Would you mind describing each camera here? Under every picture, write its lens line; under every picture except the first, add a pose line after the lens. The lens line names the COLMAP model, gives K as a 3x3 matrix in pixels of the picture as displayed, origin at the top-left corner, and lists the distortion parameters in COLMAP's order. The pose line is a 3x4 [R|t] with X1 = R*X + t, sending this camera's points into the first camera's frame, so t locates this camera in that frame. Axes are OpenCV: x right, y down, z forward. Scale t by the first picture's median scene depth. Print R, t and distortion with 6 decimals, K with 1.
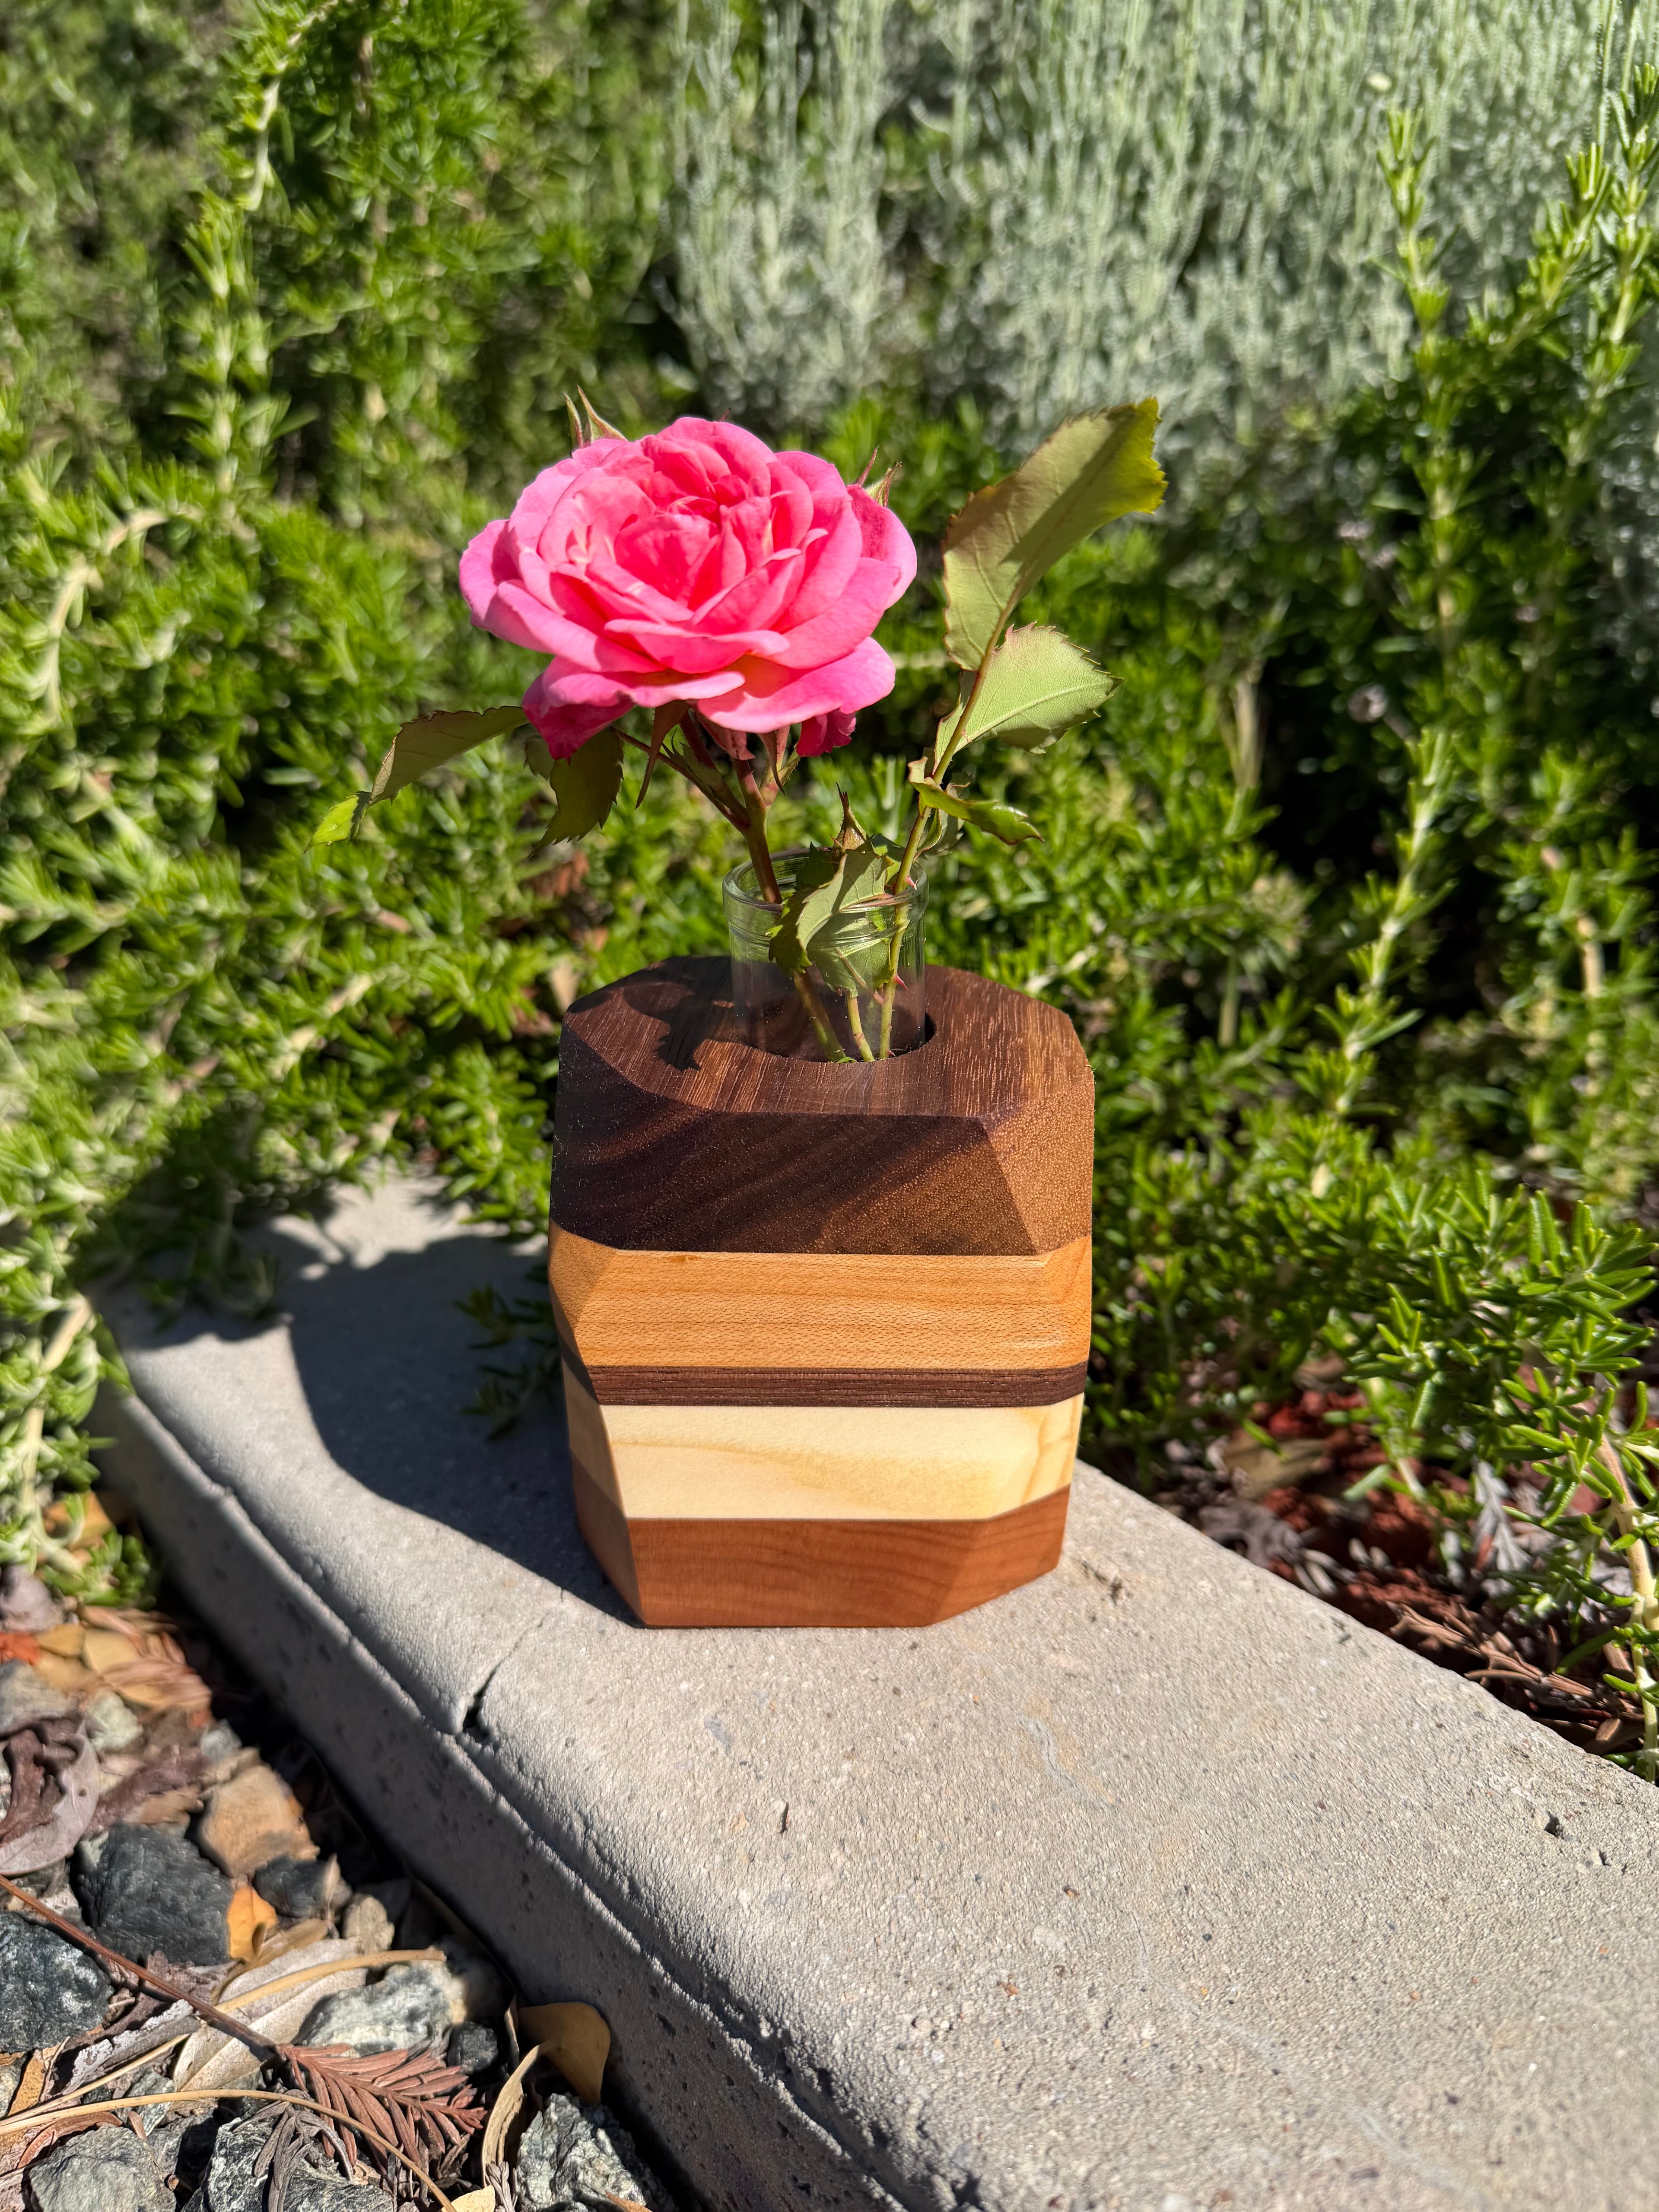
lens RADIAL K [[1646.3, 0, 831.7], [0, 1646.3, 1111.0], [0, 0, 1]] dist [-0.032172, 0.007927]
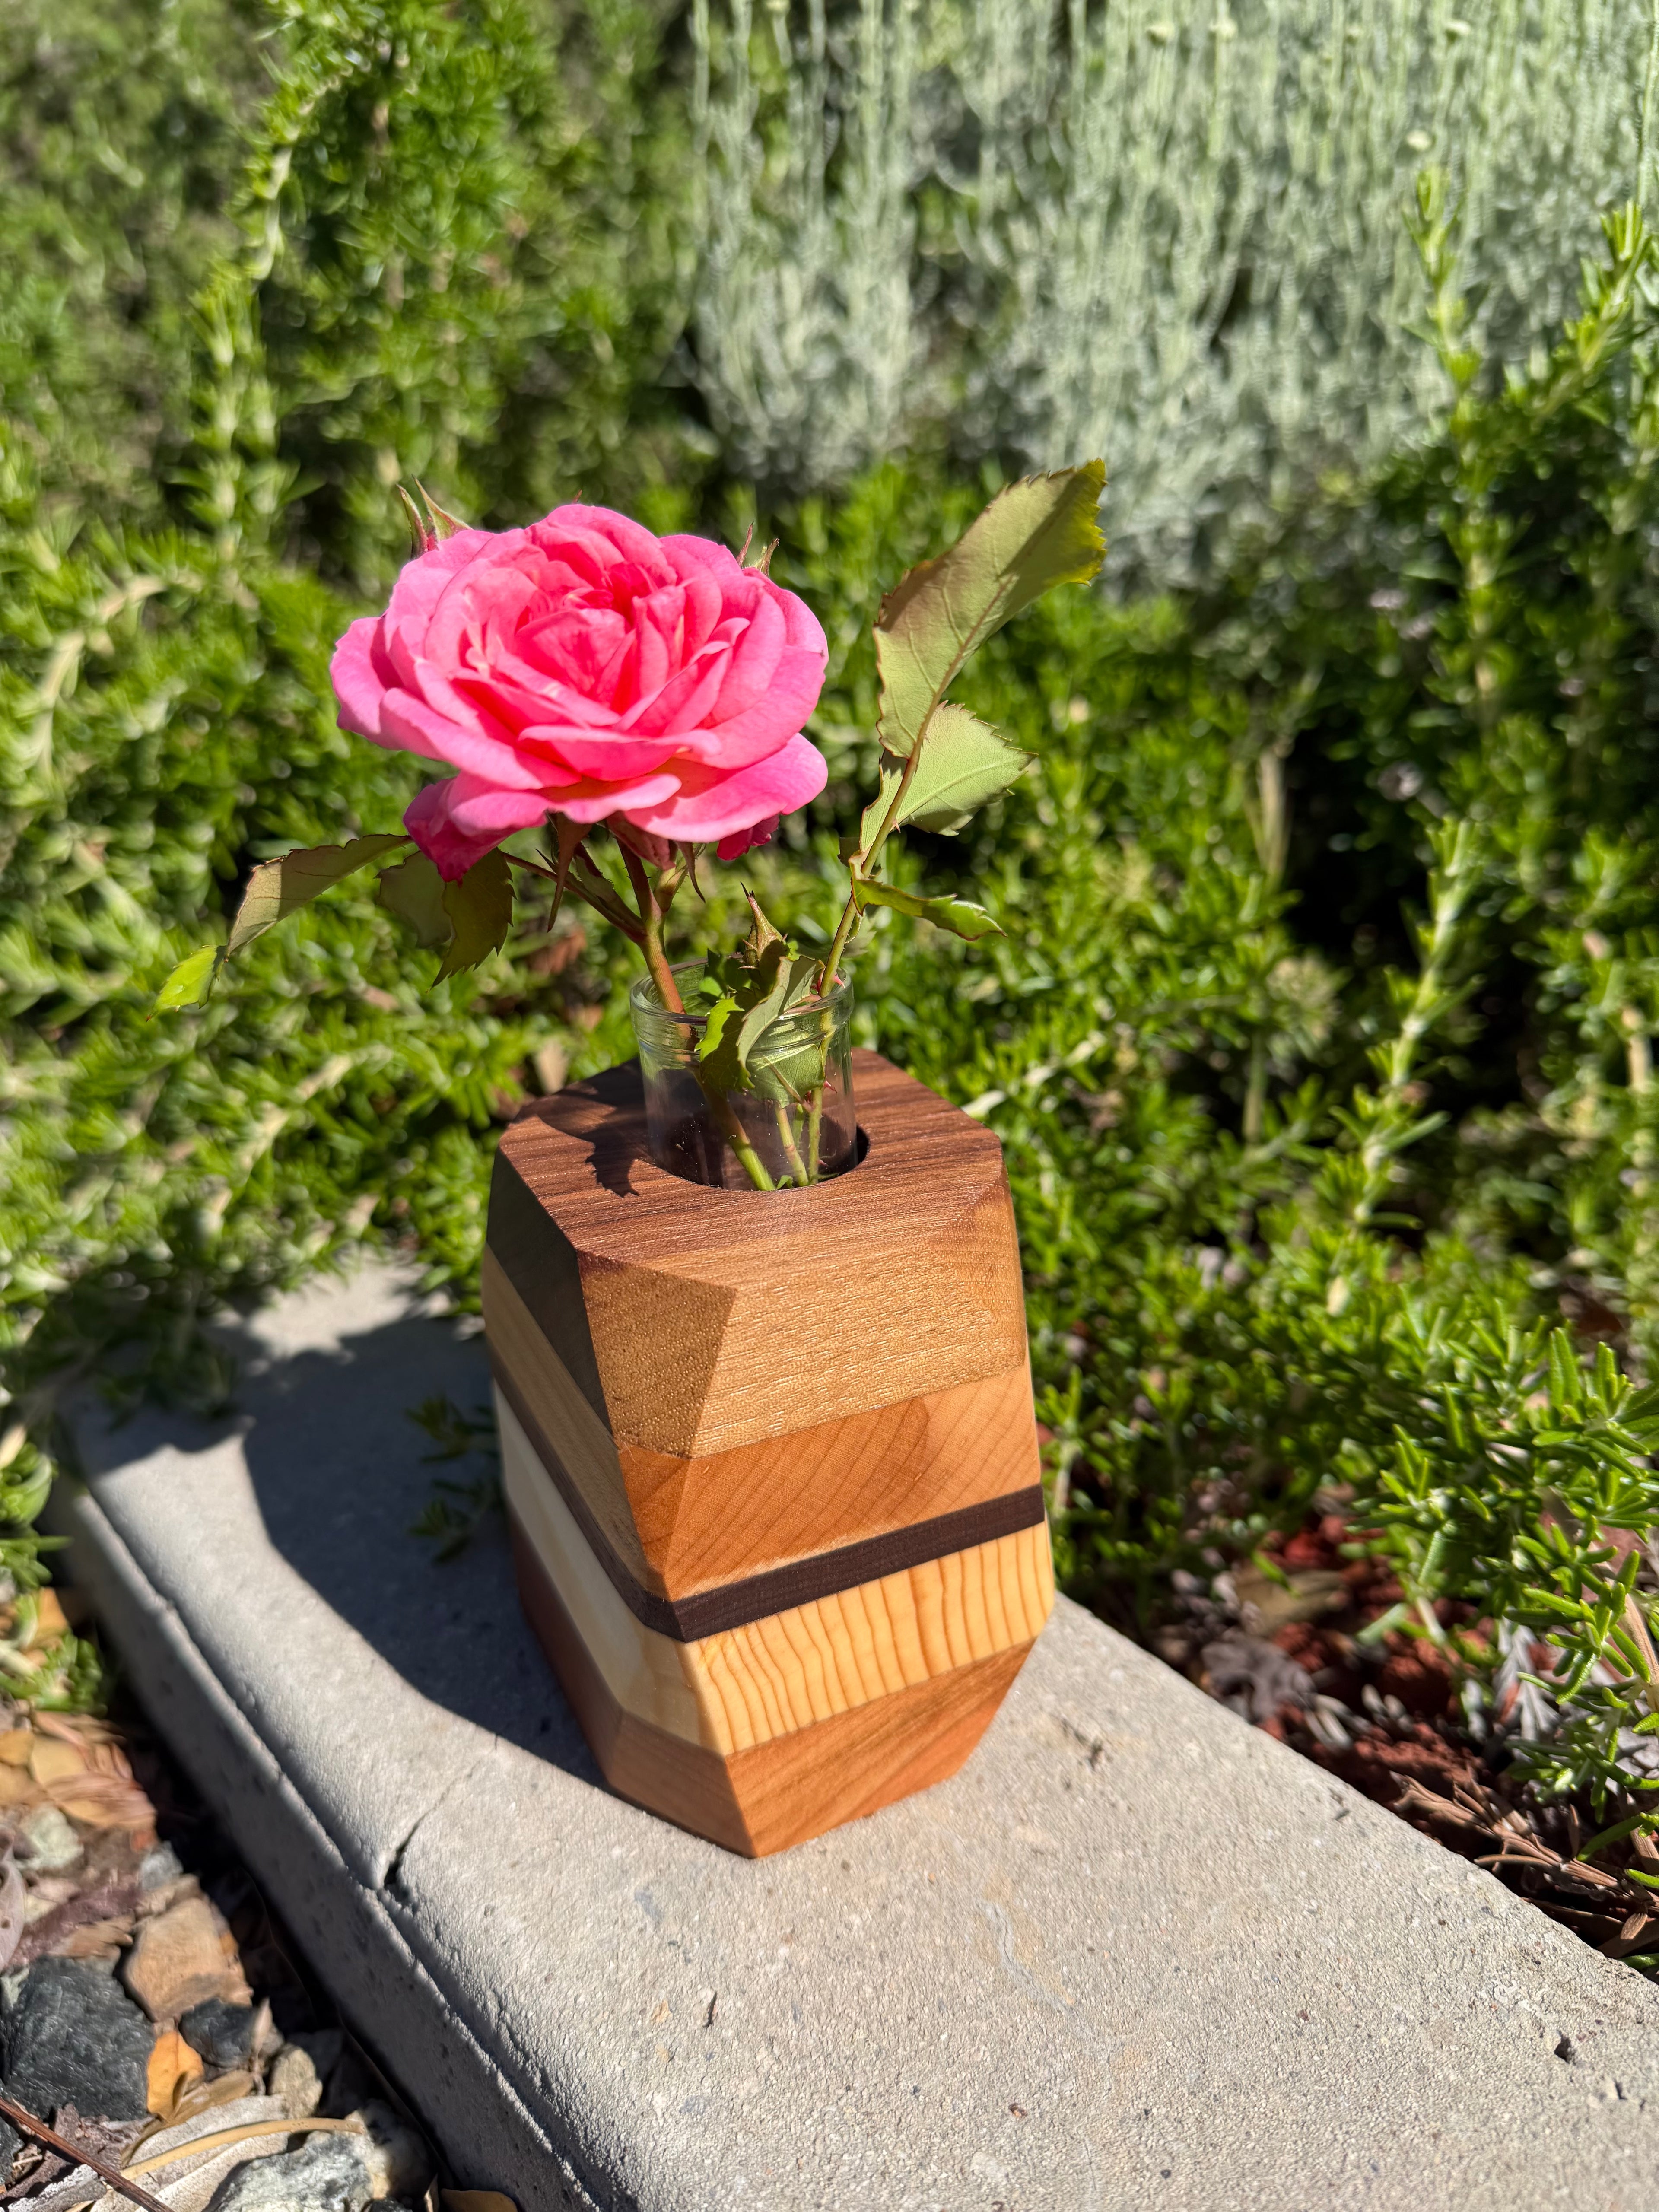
lens RADIAL K [[1658.5, 0, 829.5], [0, 1658.5, 1106.0], [0, 0, 1]] dist [-0.042184, 0.013707]
pose [[0.999178, 0.012686, -0.038496, 0.039228], [-0.013971, 0.999348, -0.033289, -0.025650], [0.038048, 0.033799, 0.998704, 0.042136]]
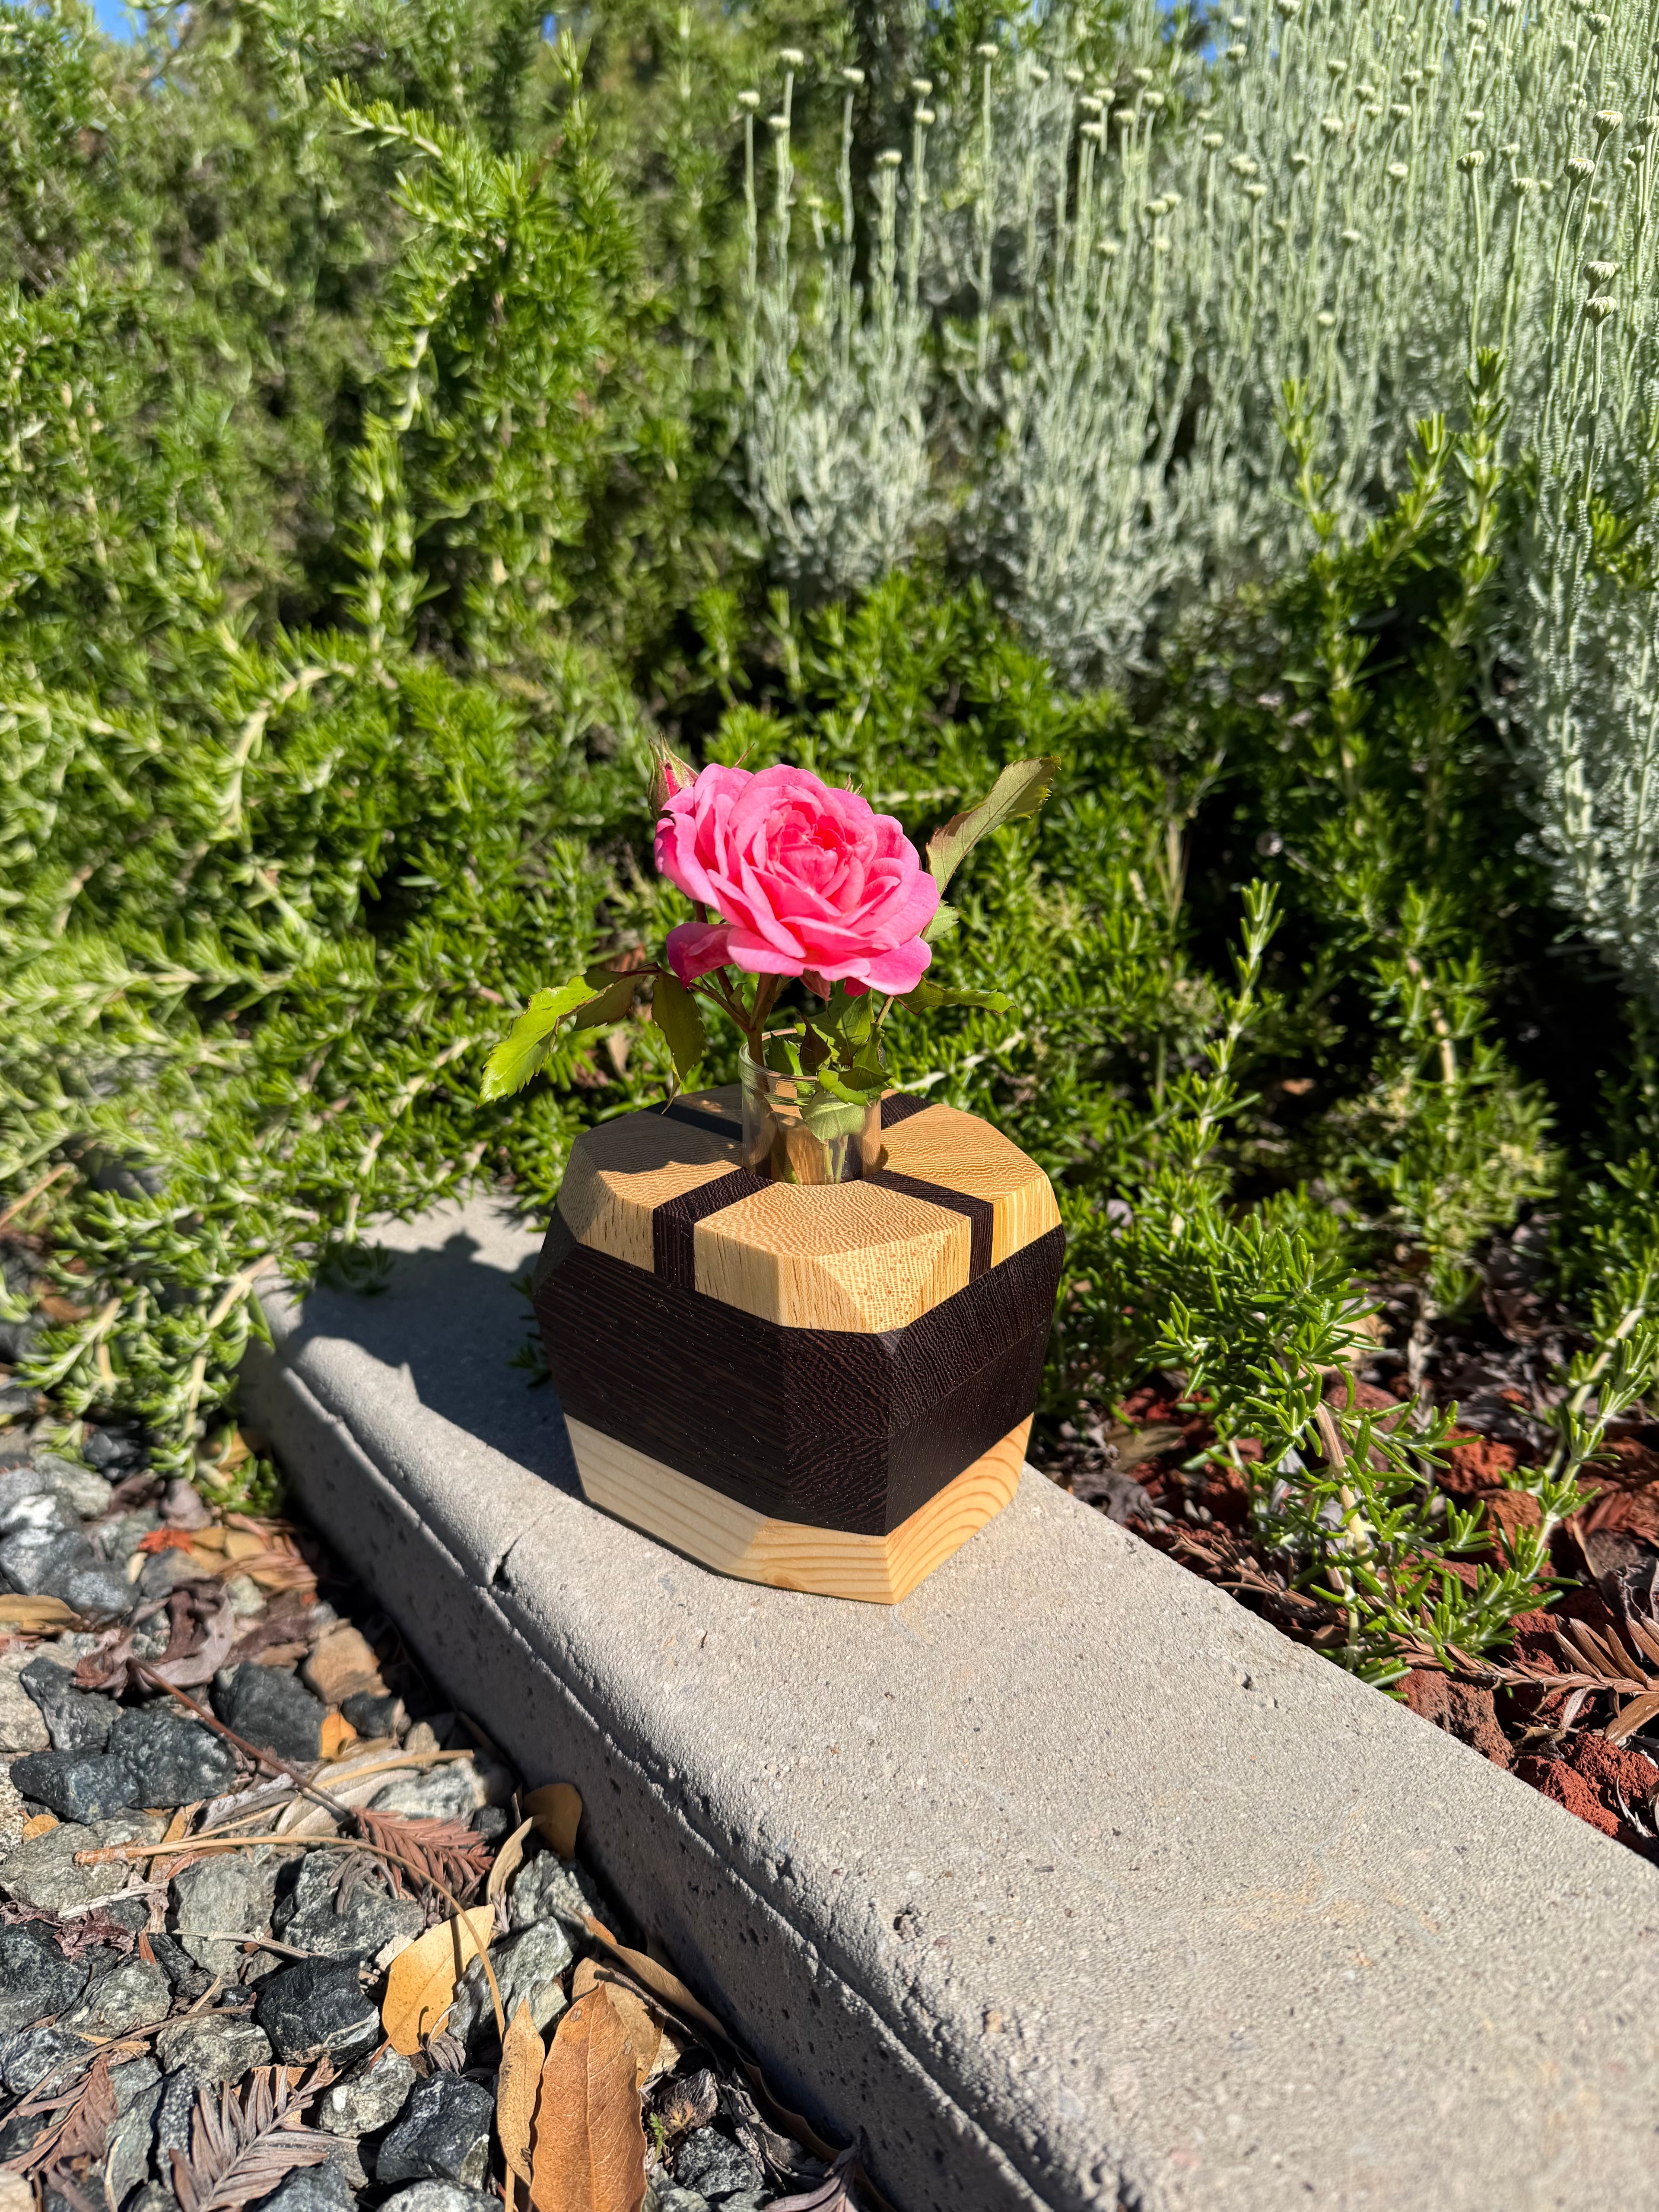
lens RADIAL K [[1594.5, 0, 830.7], [0, 1594.5, 1109.9], [0, 0, 1]] dist [0.059355, -0.137649]
pose [[0.996651, 0.034233, -0.074263, 0.101669], [-0.036593, 0.998860, -0.030665, 0.002942], [0.073128, 0.033280, 0.996767, -0.242394]]
